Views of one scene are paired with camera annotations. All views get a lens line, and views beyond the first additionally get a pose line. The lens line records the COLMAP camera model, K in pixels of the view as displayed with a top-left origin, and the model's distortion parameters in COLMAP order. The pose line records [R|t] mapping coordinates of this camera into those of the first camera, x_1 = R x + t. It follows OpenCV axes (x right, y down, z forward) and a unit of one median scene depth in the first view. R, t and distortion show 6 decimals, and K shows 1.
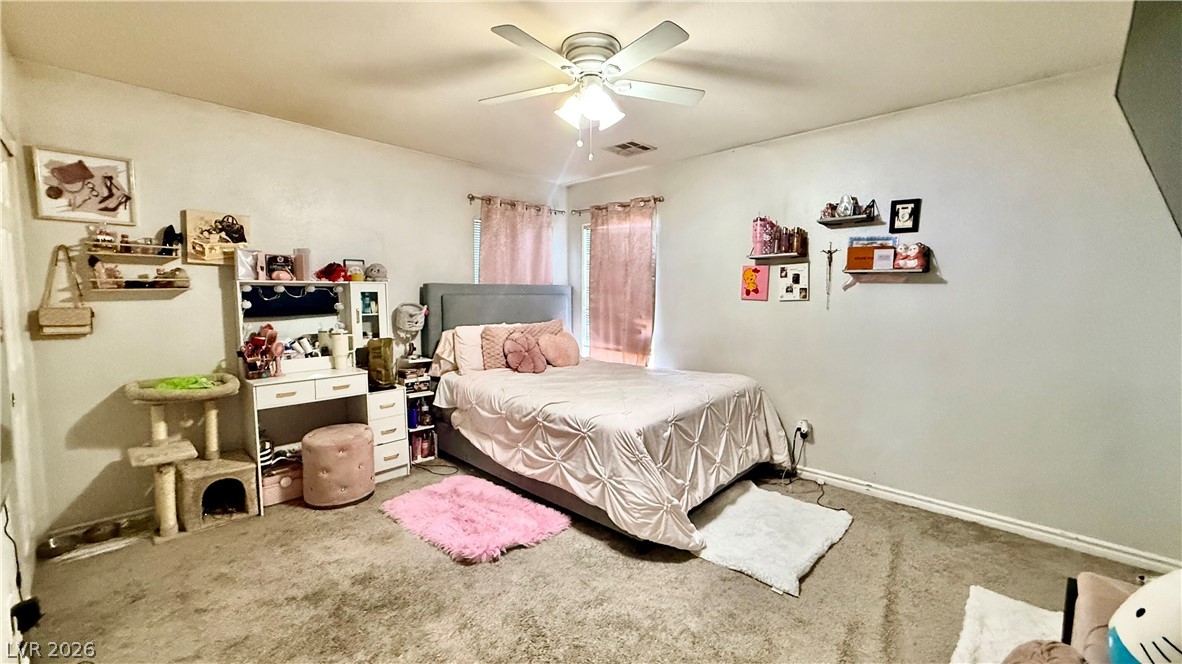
lens RADIAL K [[473.7, 0, 591.0], [0, 473.7, 332.0], [0, 0, 1]] dist [-0.001263, -0.000156]
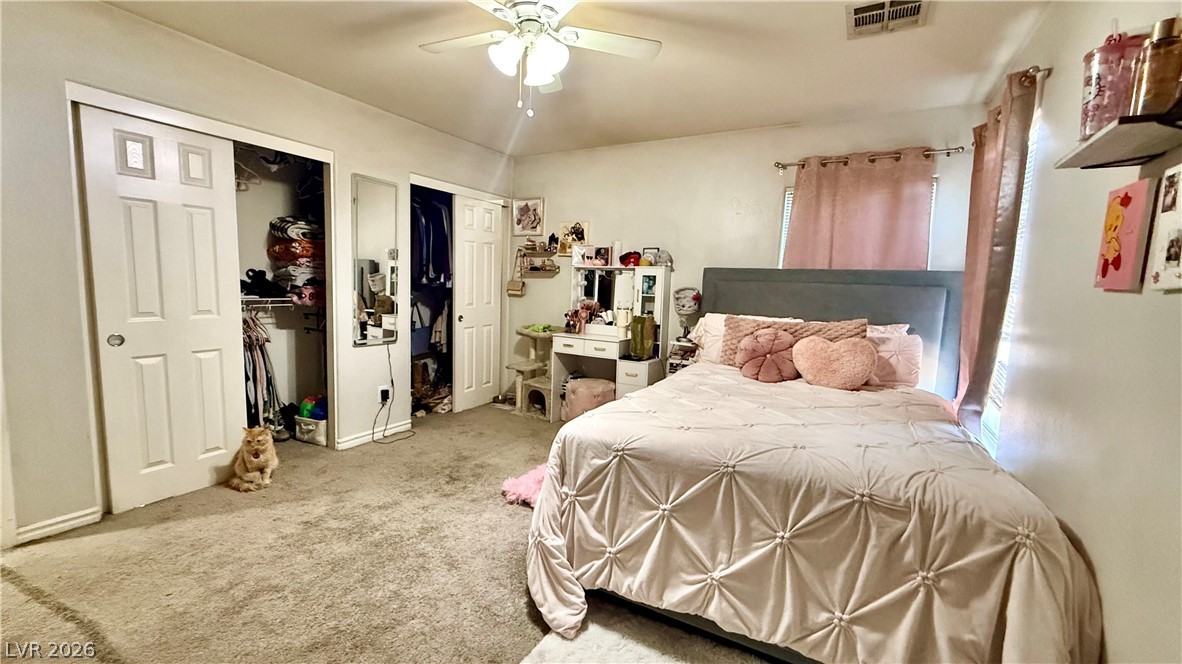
lens RADIAL K [[473.7, 0, 591.0], [0, 473.7, 332.0], [0, 0, 1]] dist [-0.001263, -0.000156]
pose [[0.233747, 0.104484, -0.966667, 0.768264], [-0.115790, 0.990126, 0.079020, -0.029220], [0.965378, 0.093459, 0.243537, 0.746962]]
